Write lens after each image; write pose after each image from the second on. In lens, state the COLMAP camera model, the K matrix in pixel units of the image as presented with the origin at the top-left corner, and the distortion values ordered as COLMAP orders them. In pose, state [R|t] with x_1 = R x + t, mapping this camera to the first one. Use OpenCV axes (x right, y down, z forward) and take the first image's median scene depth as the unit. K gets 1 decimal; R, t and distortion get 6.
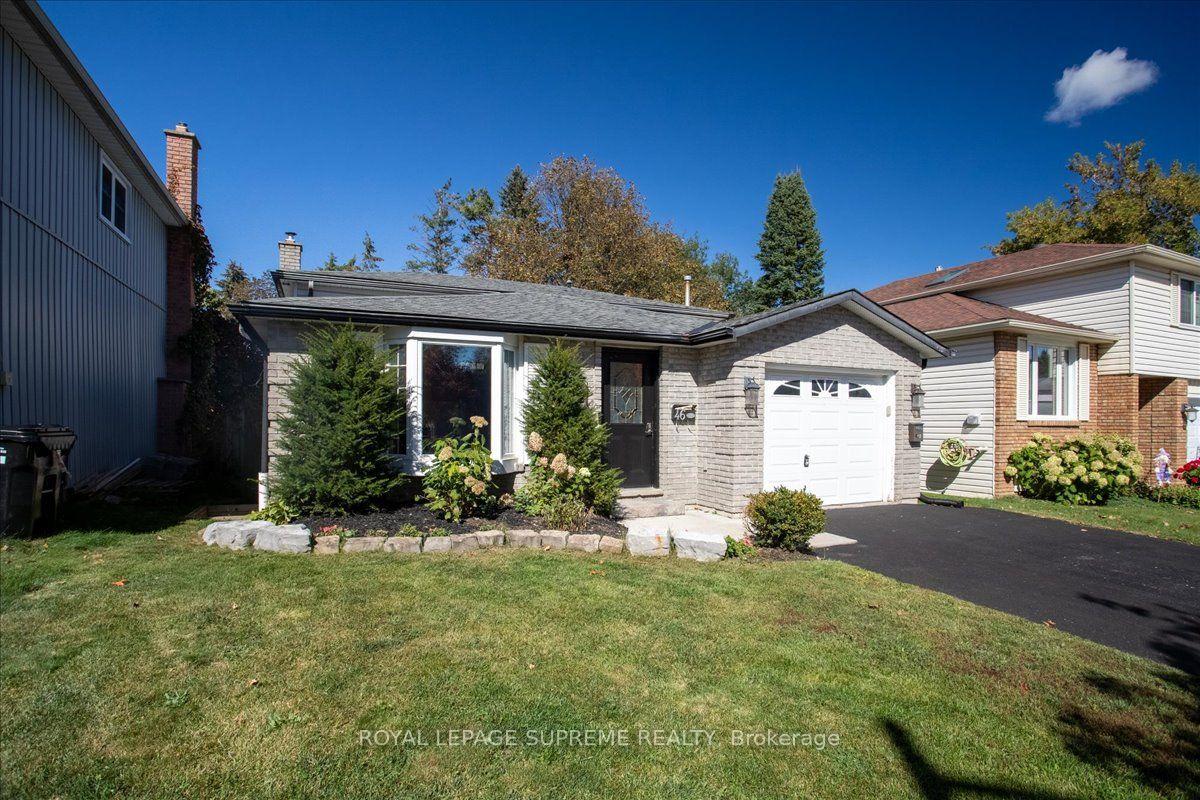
lens RADIAL K [[596.6, 0, 618.8], [0, 596.6, 423.8], [0, 0, 1]] dist [-0.070389, 0.031694]
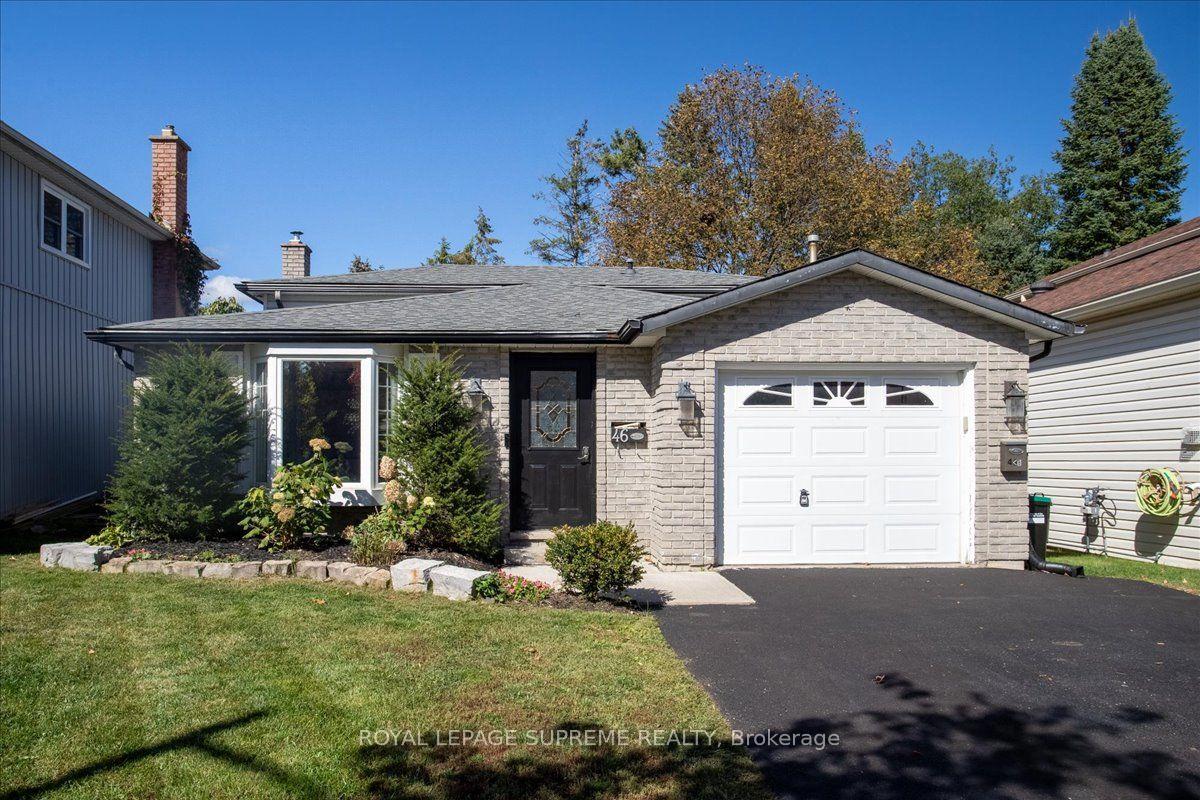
lens RADIAL K [[910.2, 0, 600.5], [0, 910.2, 445.3], [0, 0, 1]] dist [-0.039828, 0.066607]
pose [[0.930506, -0.014615, -0.365985, 0.499839], [0.007212, 0.999741, -0.021585, 0.022394], [0.366206, 0.017446, 0.930370, -0.092707]]
